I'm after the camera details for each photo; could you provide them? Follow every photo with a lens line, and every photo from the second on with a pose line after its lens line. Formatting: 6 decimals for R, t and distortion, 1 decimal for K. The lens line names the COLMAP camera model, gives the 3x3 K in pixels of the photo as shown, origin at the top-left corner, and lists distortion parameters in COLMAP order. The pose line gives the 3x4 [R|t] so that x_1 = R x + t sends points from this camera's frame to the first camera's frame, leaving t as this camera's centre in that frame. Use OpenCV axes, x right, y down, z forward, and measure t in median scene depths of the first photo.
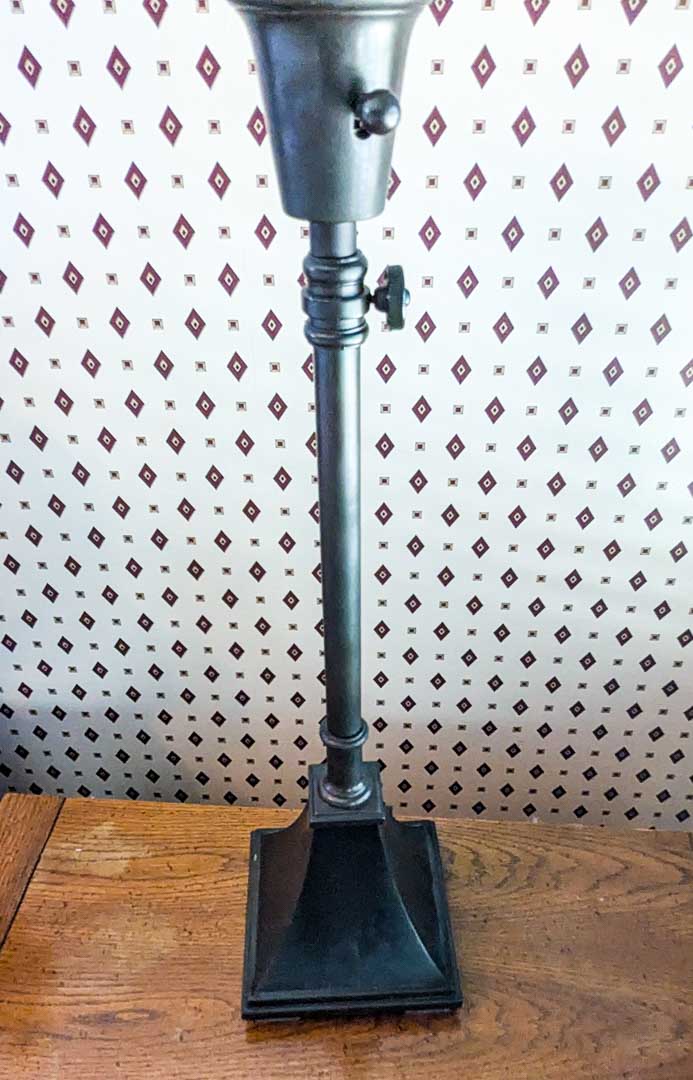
lens RADIAL K [[845.6, 0, 353.4], [0, 845.6, 606.5], [0, 0, 1]] dist [-0.006965, -0.006829]
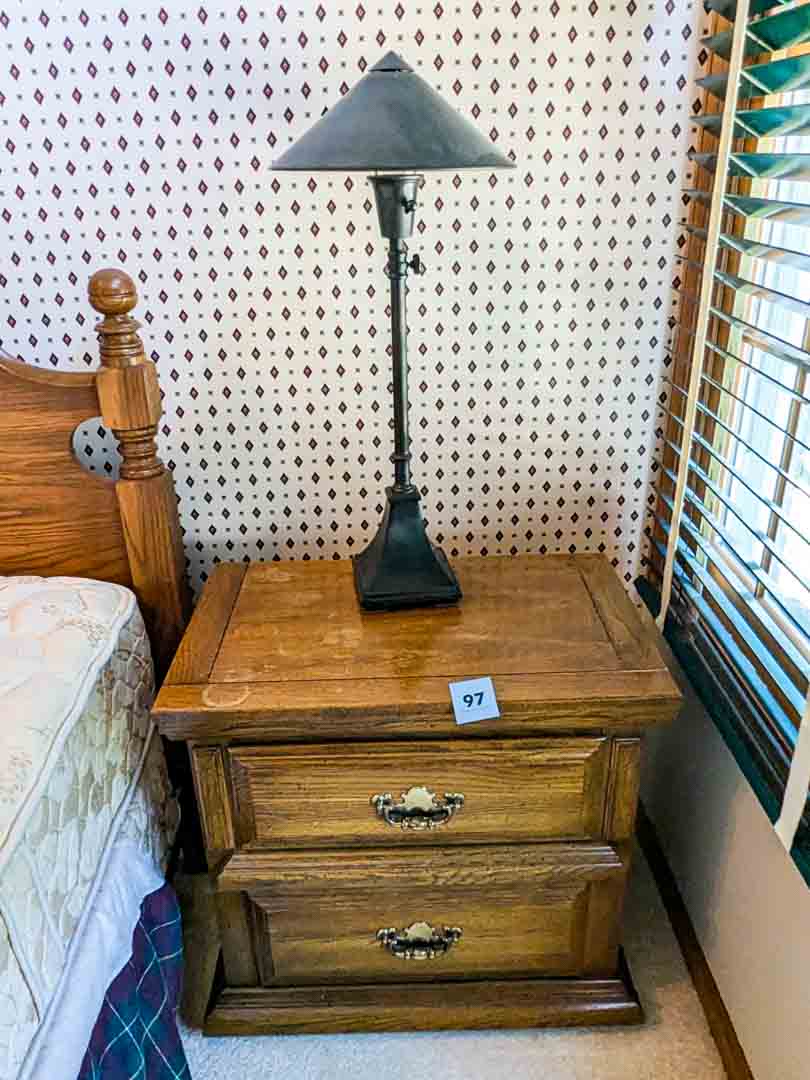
lens RADIAL K [[861.2, 0, 406.0], [0, 861.2, 585.4], [0, 0, 1]] dist [0.001124, -0.014641]
pose [[0.995551, -0.053700, 0.077424, -0.165422], [0.068056, 0.978099, -0.196702, 0.786746], [-0.065166, 0.201096, 0.977402, -1.036865]]
